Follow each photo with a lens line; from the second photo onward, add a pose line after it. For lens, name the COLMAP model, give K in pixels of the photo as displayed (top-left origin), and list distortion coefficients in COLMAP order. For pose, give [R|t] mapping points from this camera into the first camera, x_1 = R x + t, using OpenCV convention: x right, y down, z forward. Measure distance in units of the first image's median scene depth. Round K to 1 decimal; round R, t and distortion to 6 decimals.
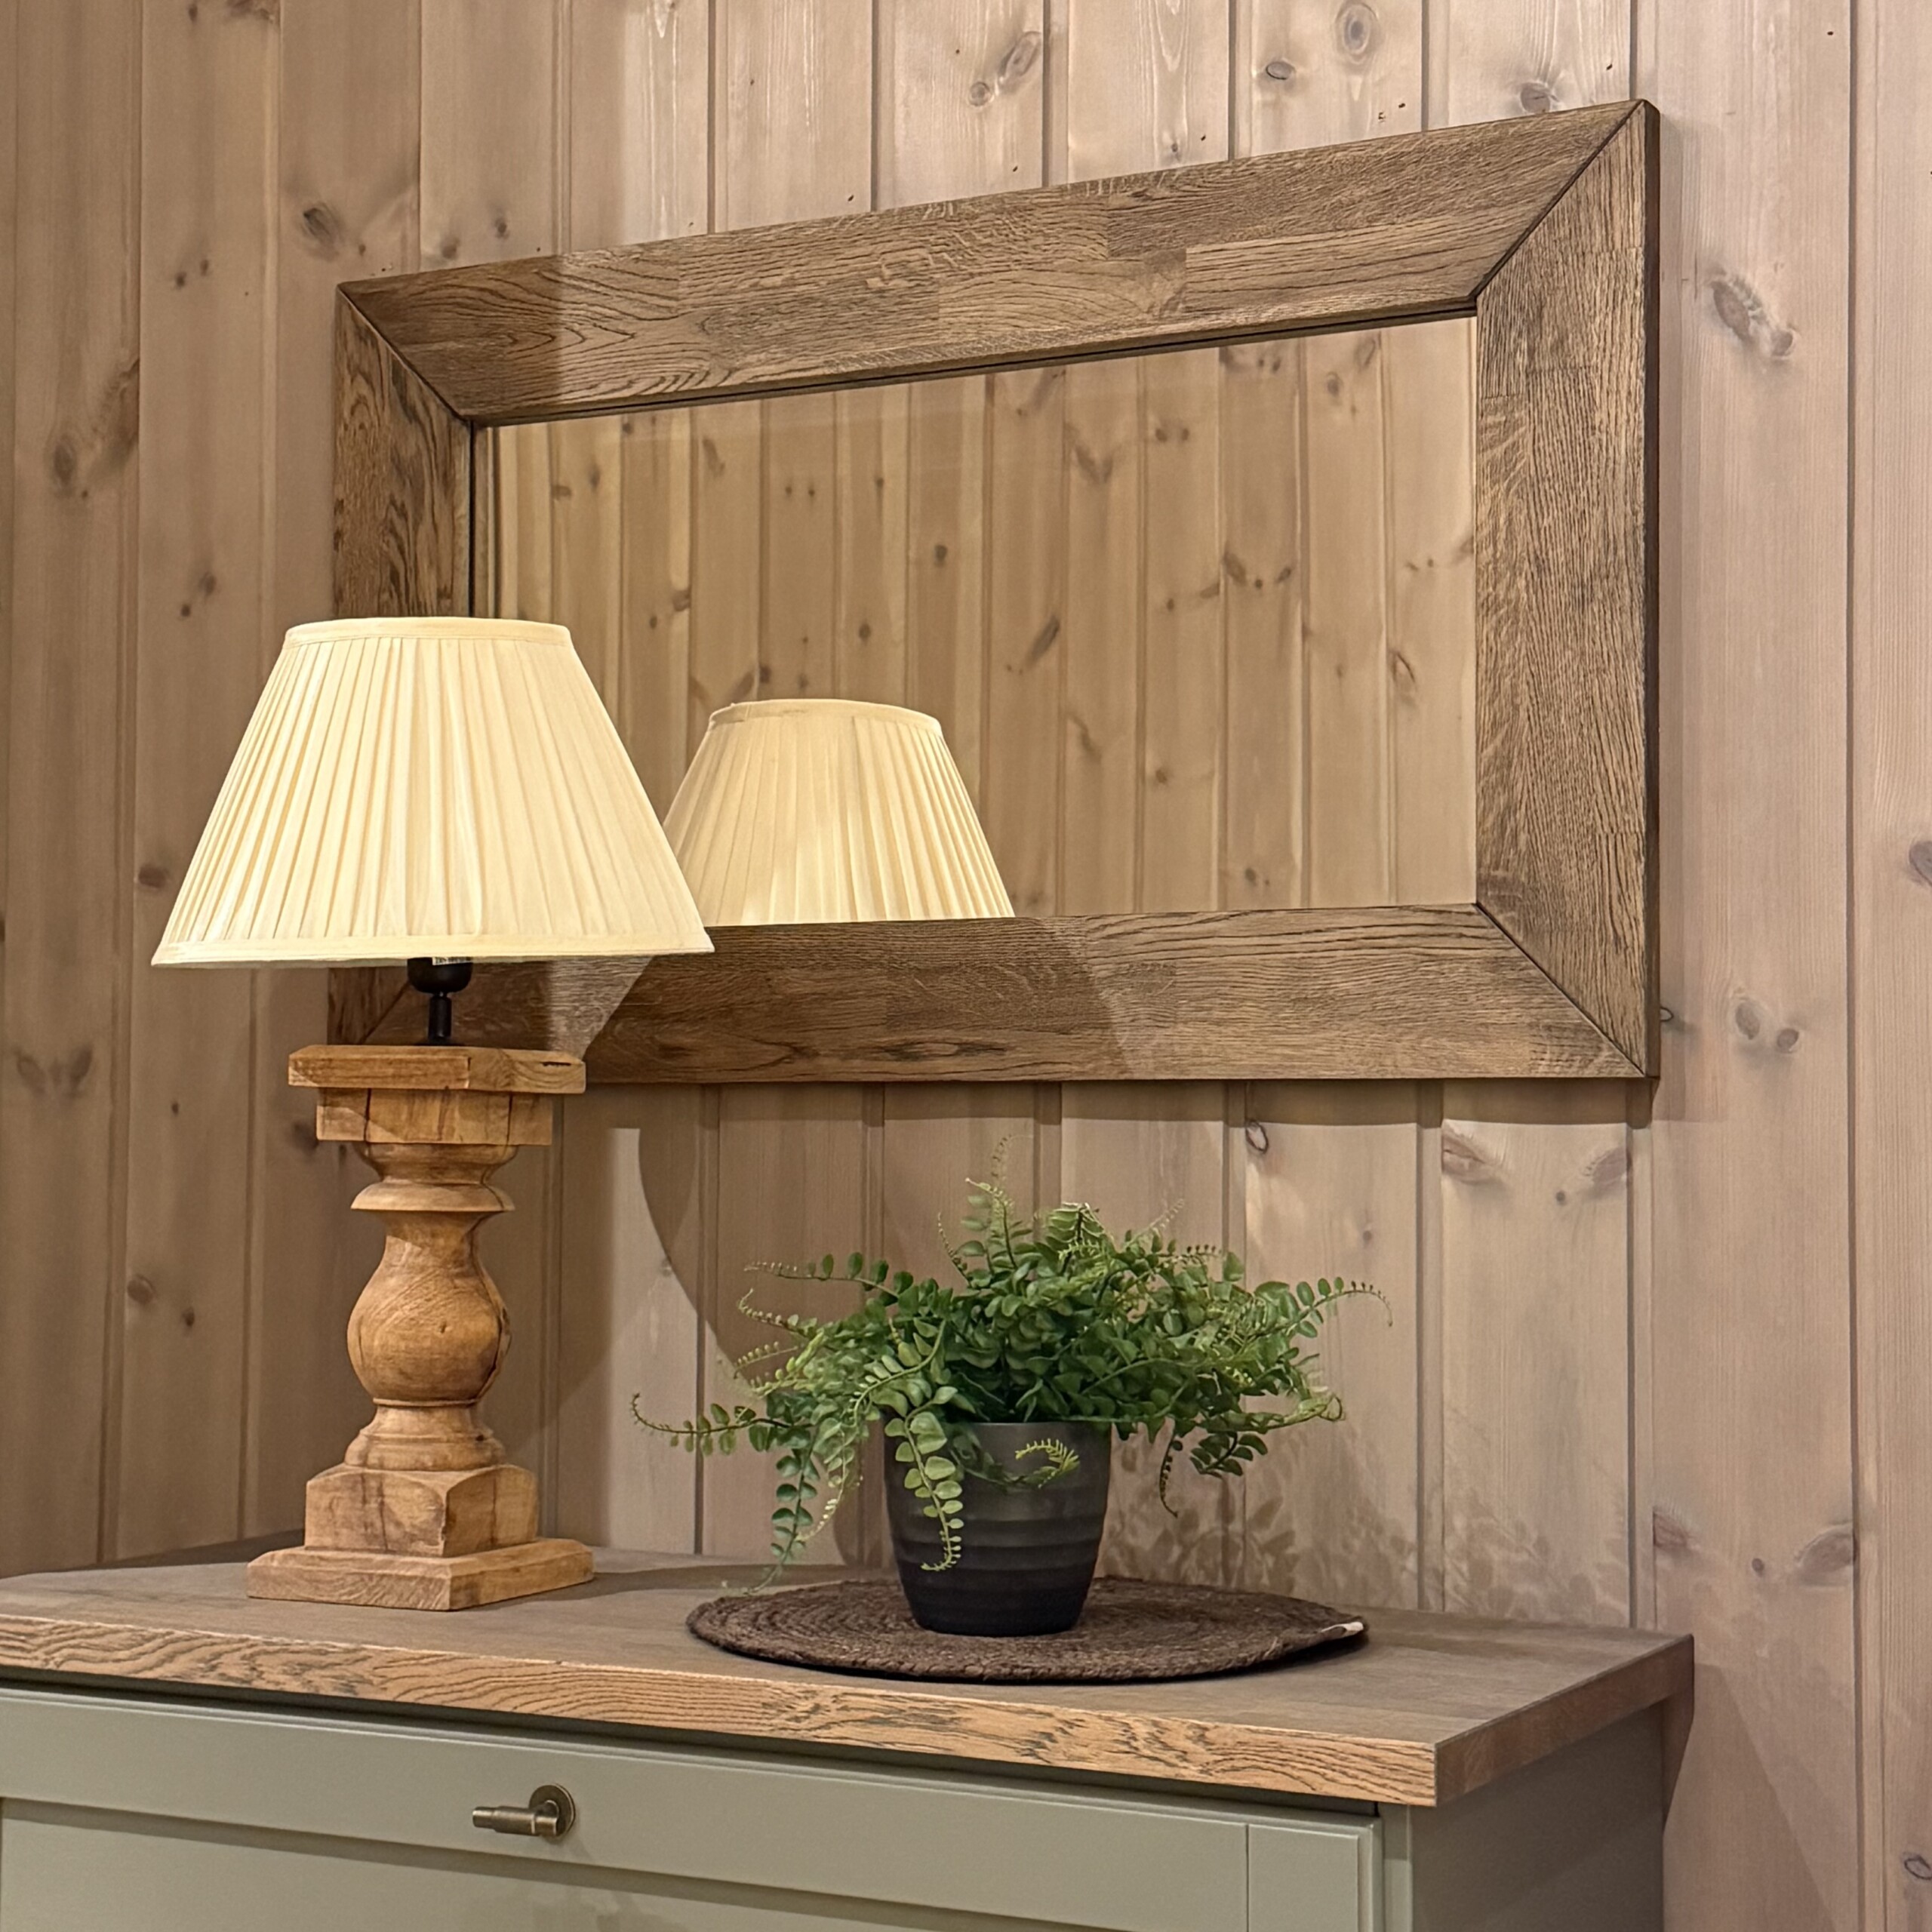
lens RADIAL K [[3476.7, 0, 966.0], [0, 3476.7, 966.0], [0, 0, 1]] dist [0.183705, -0.269911]
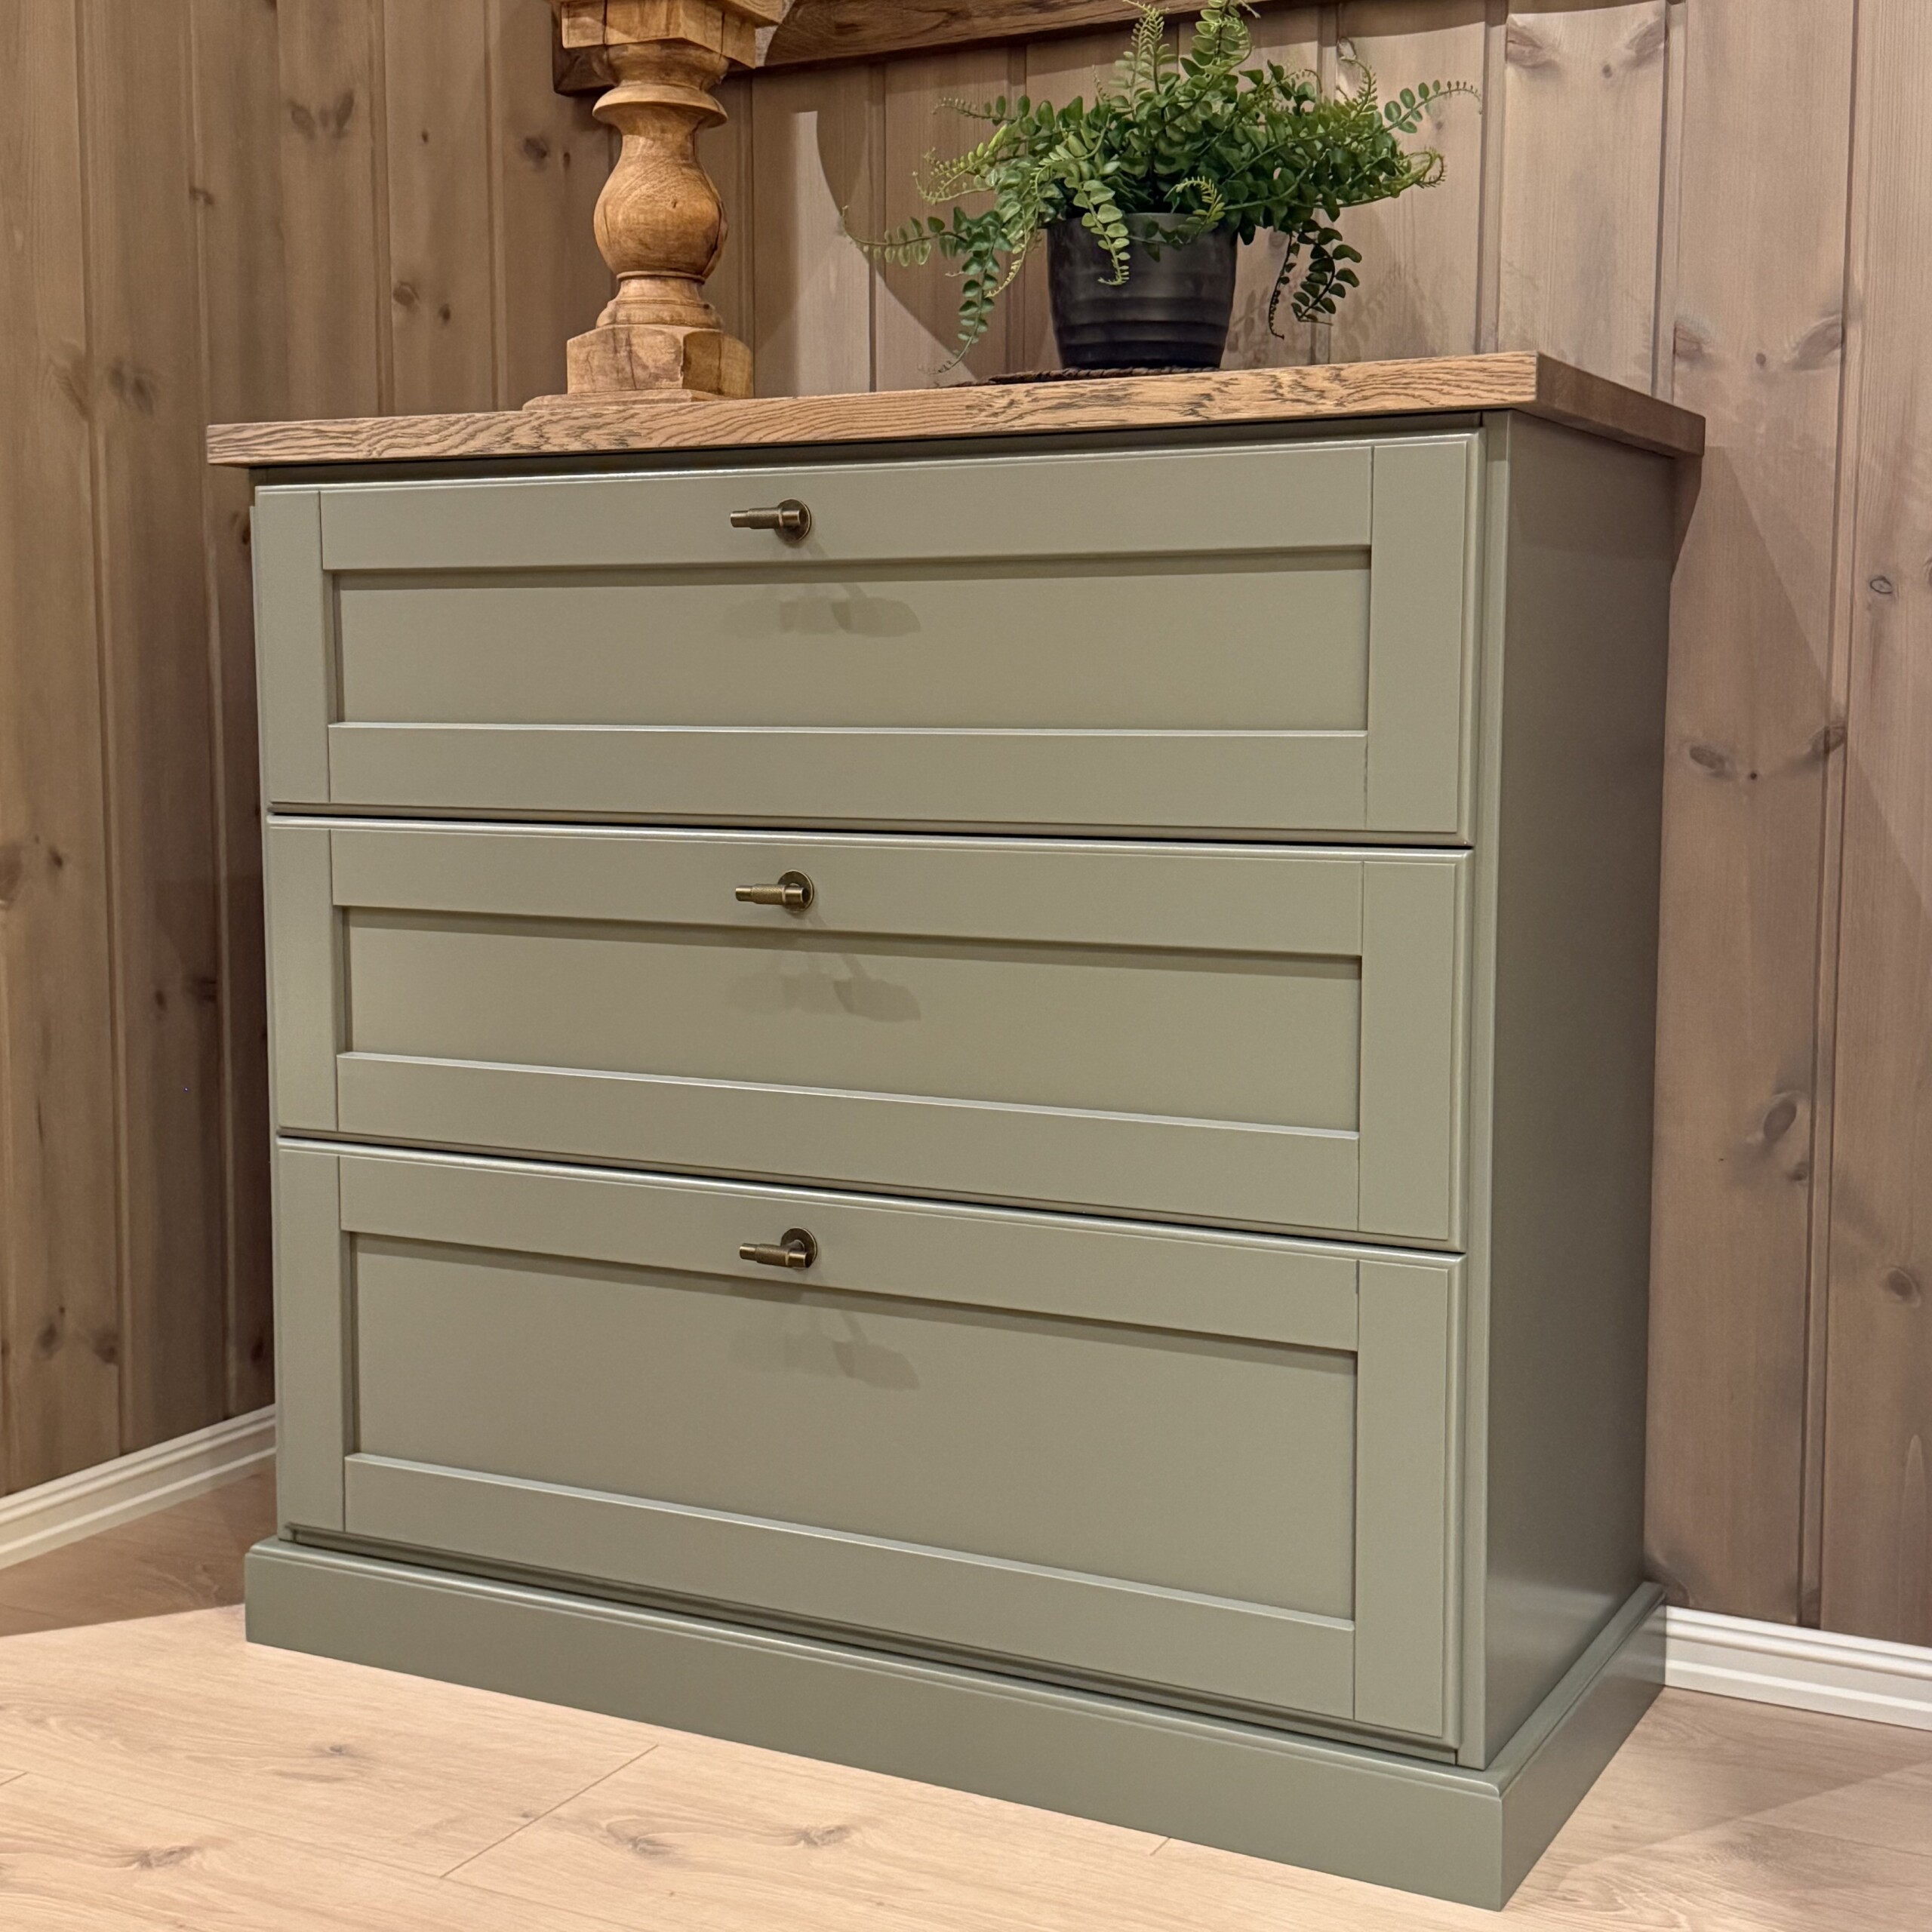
lens RADIAL K [[2686.1, 0, 966.0], [0, 2686.1, 966.0], [0, 0, 1]] dist [0.267832, -0.715528]
pose [[0.999976, -0.005487, 0.004254, -0.054096], [0.004818, 0.989581, 0.143898, 0.229033], [-0.004999, -0.143874, 0.989583, 0.024122]]
